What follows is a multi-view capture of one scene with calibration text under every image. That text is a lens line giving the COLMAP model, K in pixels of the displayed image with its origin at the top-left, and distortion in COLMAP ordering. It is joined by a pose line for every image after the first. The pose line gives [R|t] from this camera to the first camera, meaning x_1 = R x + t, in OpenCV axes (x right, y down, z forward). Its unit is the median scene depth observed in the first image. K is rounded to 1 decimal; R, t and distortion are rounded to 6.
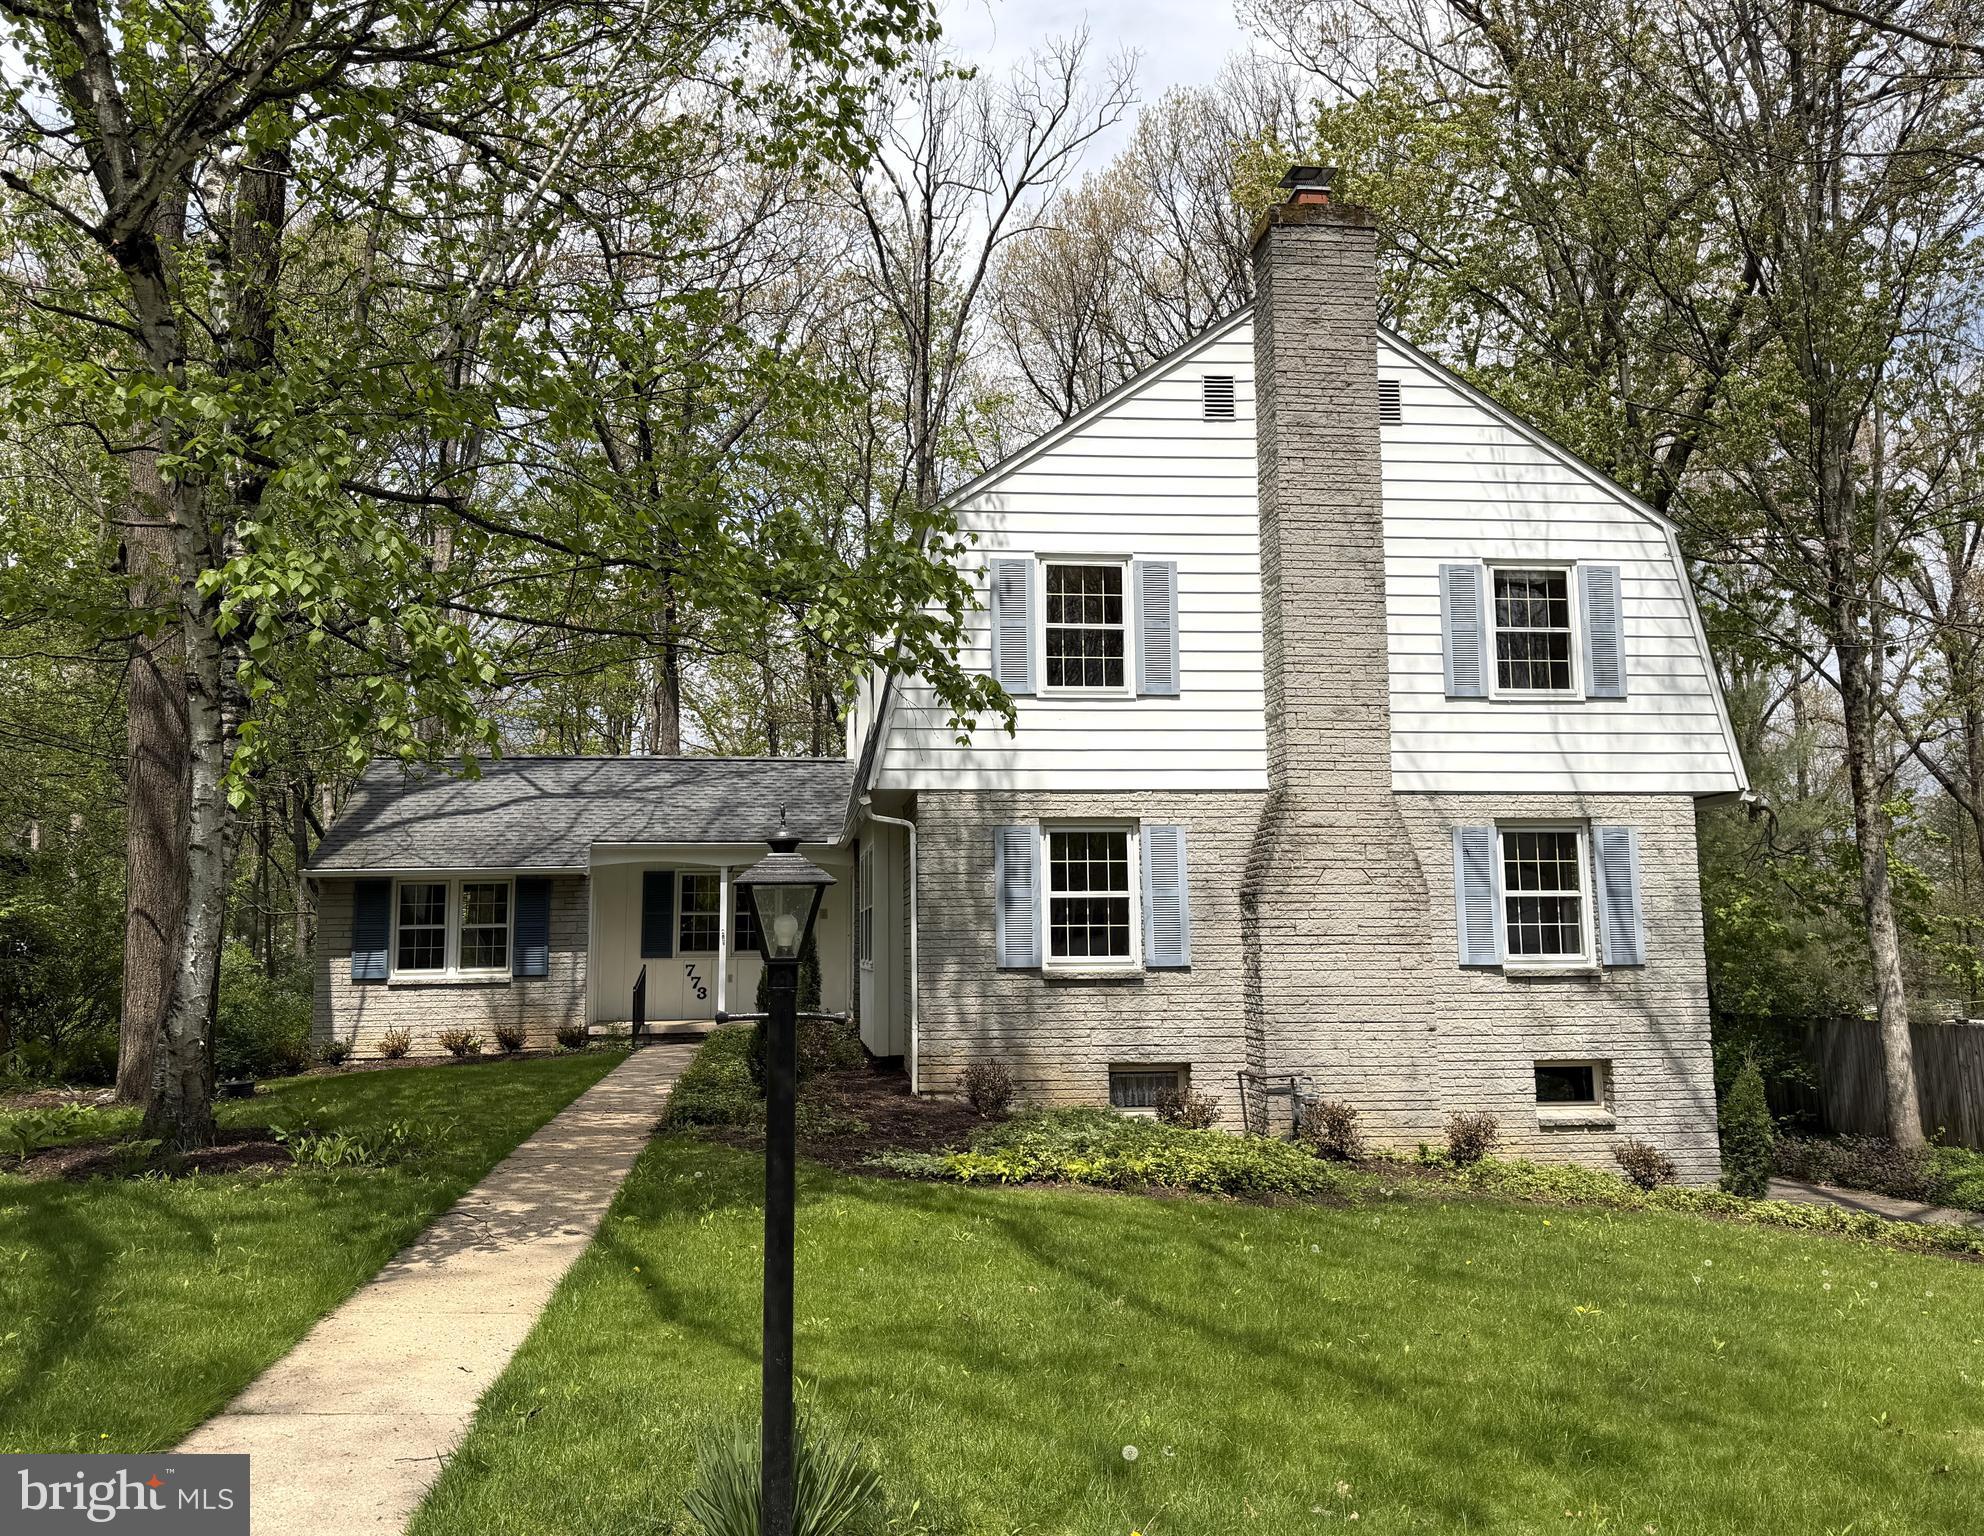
lens RADIAL K [[1543.2, 0, 992.9], [0, 1543.2, 767.3], [0, 0, 1]] dist [0.032478, 0.000485]
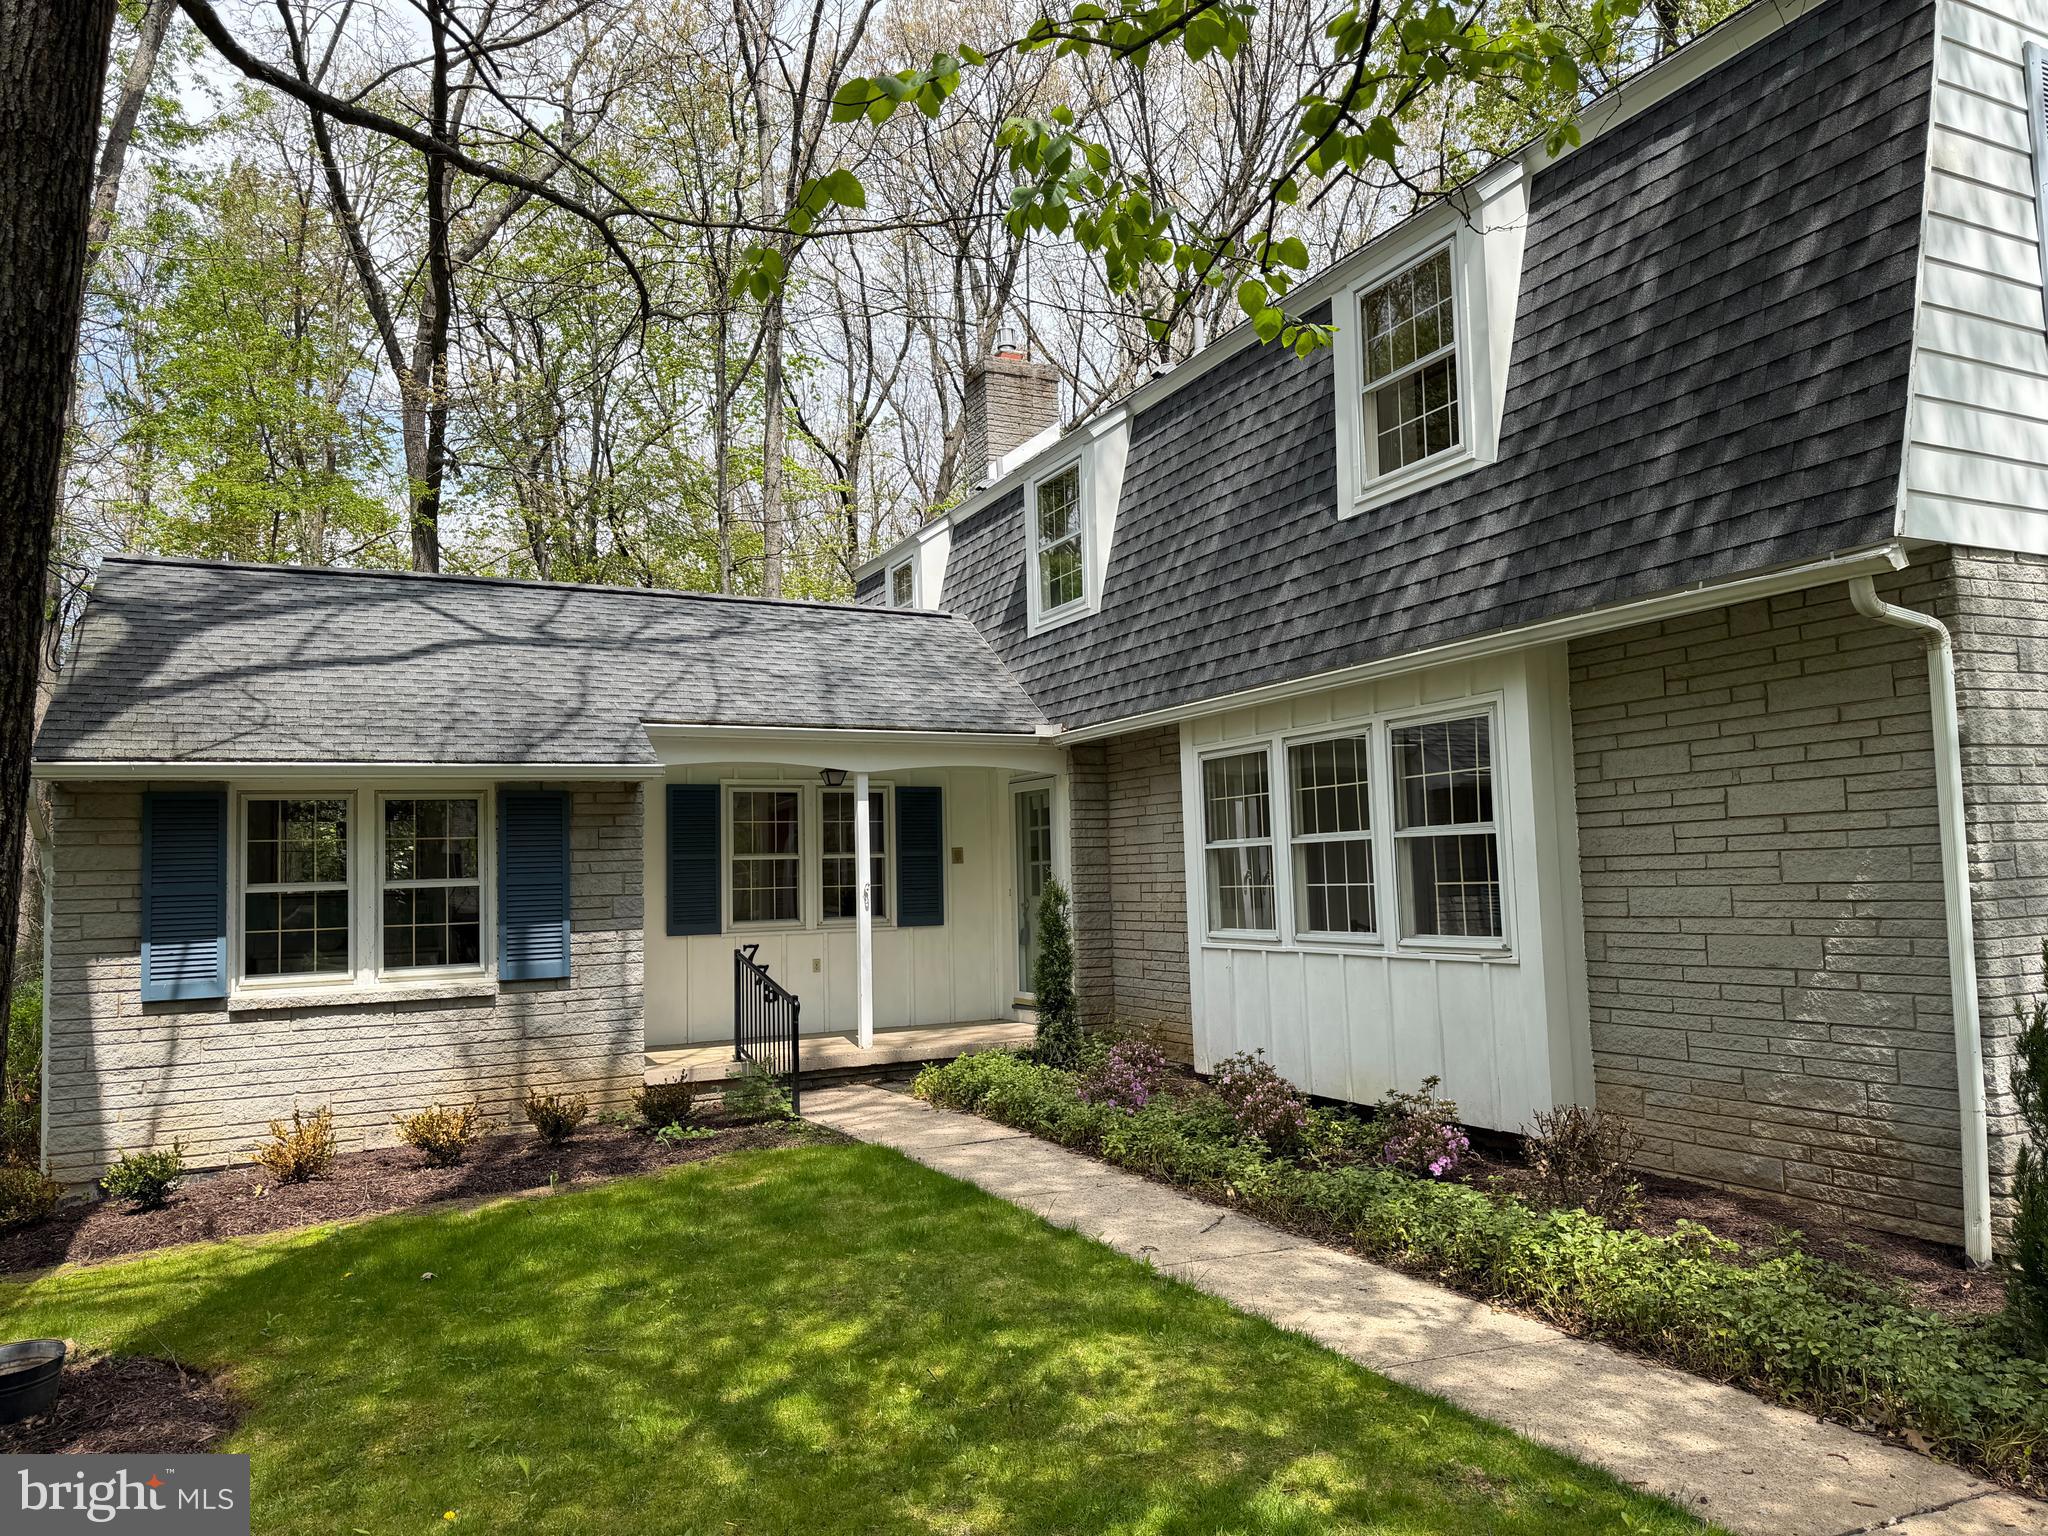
lens RADIAL K [[1425.1, 0, 1021.7], [0, 1425.1, 766.8], [0, 0, 1]] dist [0.008536, -0.003582]
pose [[0.941954, 0.010471, 0.335579, -0.305505], [-0.018924, 0.999580, 0.021927, 0.051741], [-0.335209, -0.027005, 0.941757, 0.508119]]
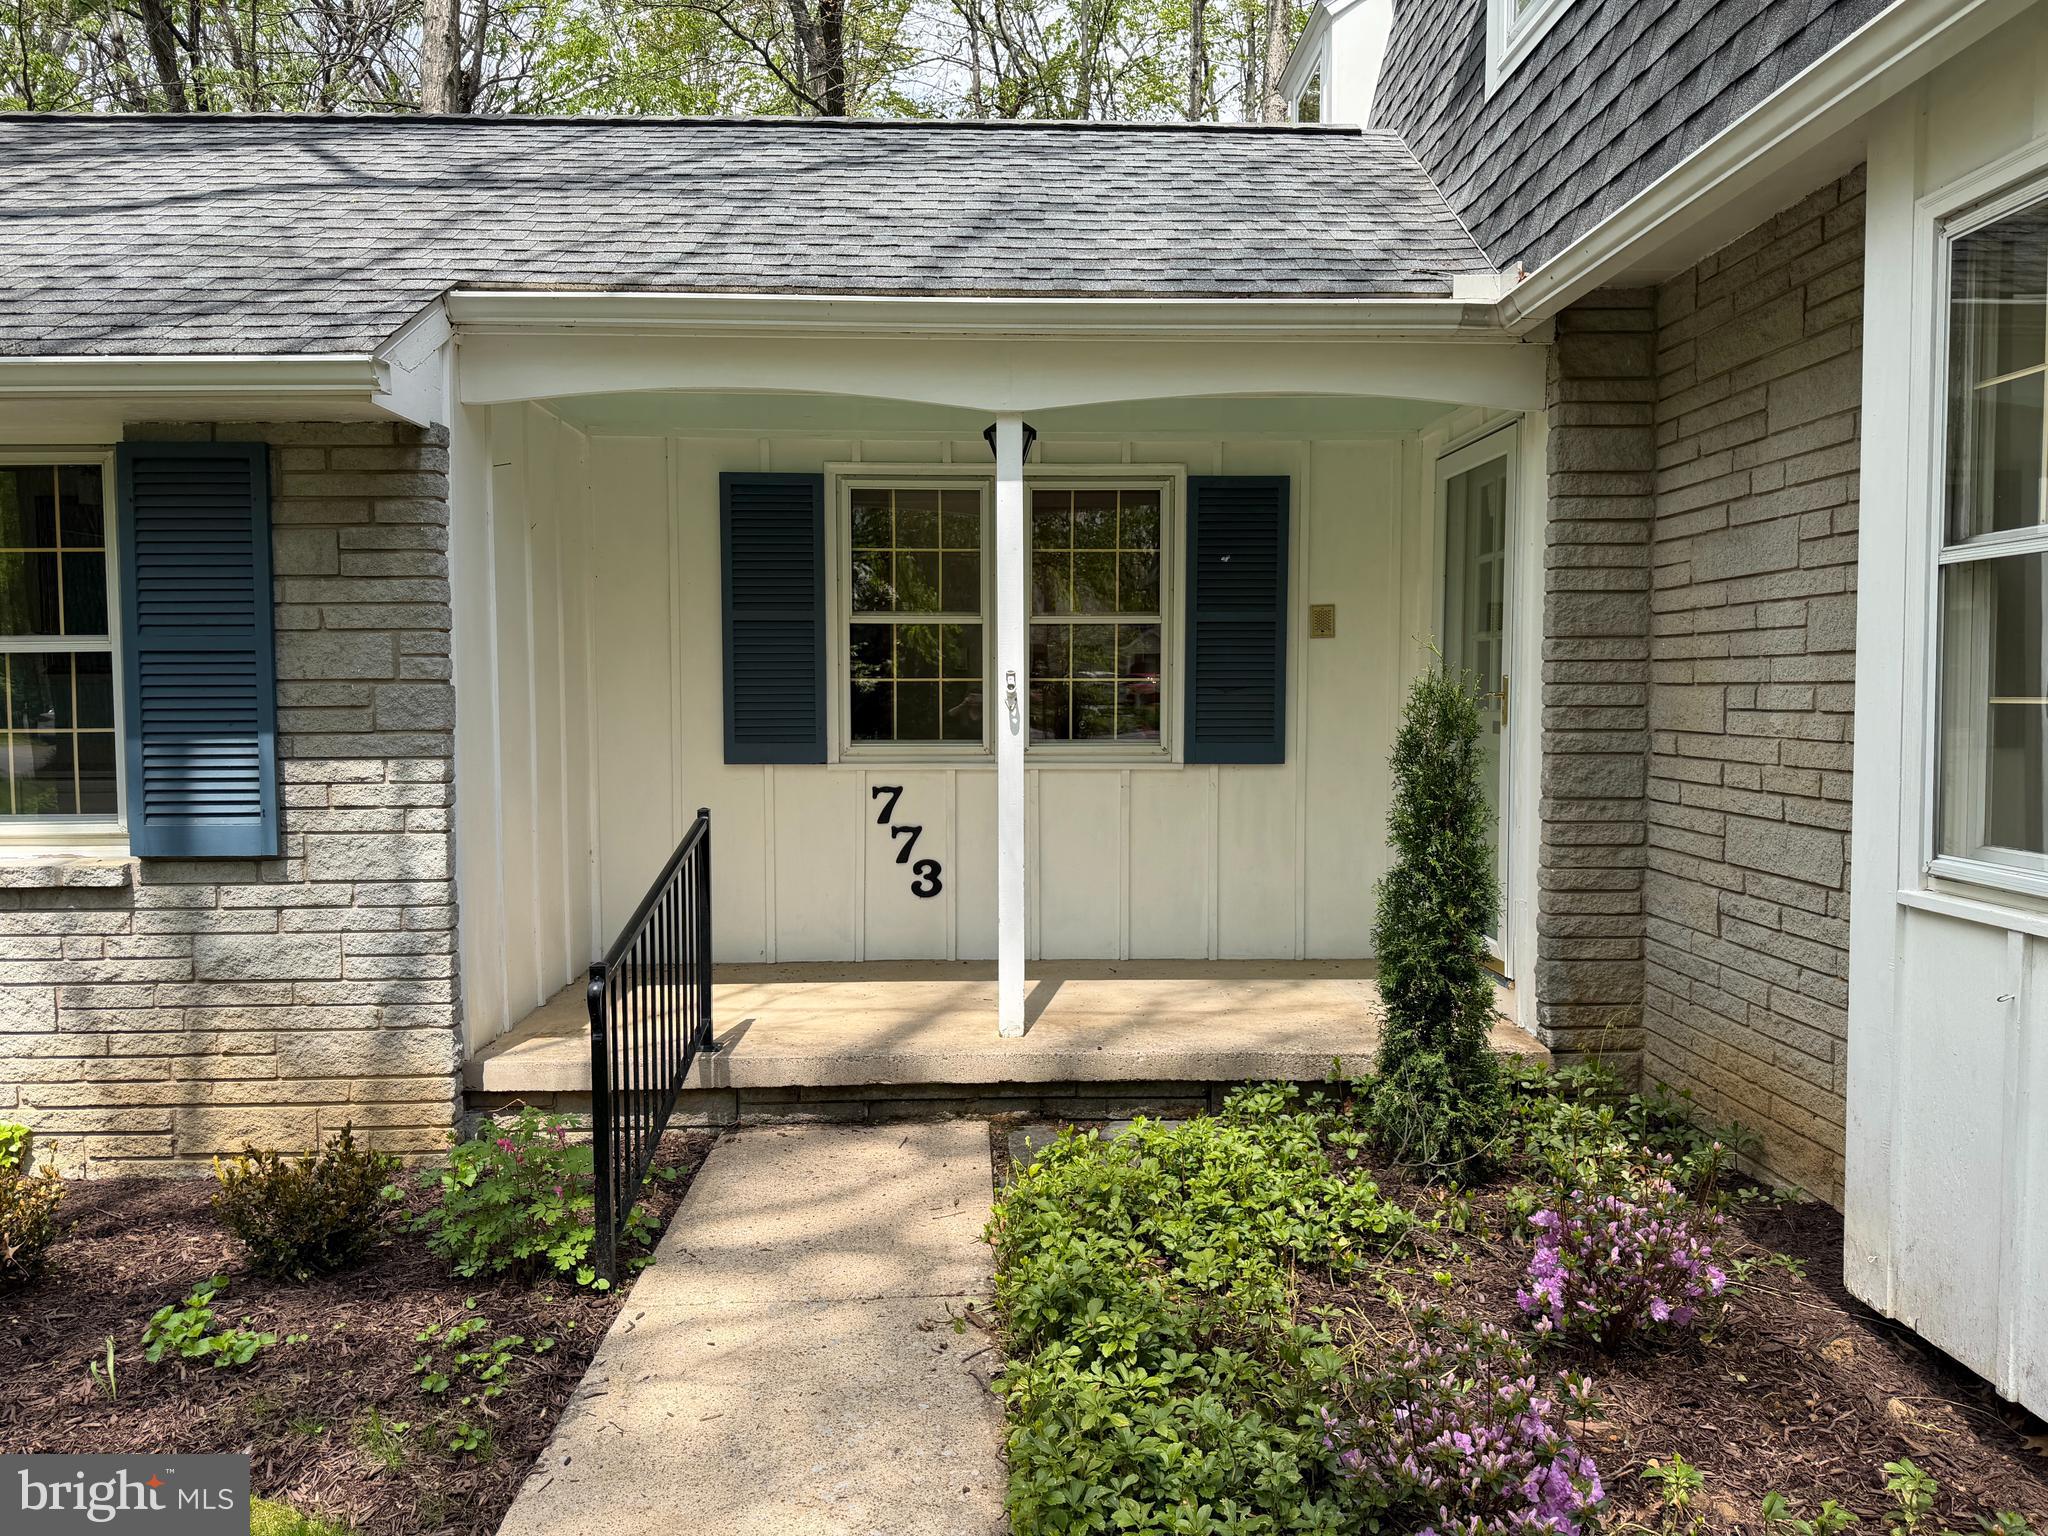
lens RADIAL K [[1425.1, 0, 1028.0], [0, 1425.1, 776.1], [0, 0, 1]] dist [0.008536, -0.003582]
pose [[0.996227, 0.013424, -0.085738, -0.158125], [0.001292, 0.985560, 0.169320, 0.086008], [0.086773, -0.168792, 0.981825, 0.799038]]
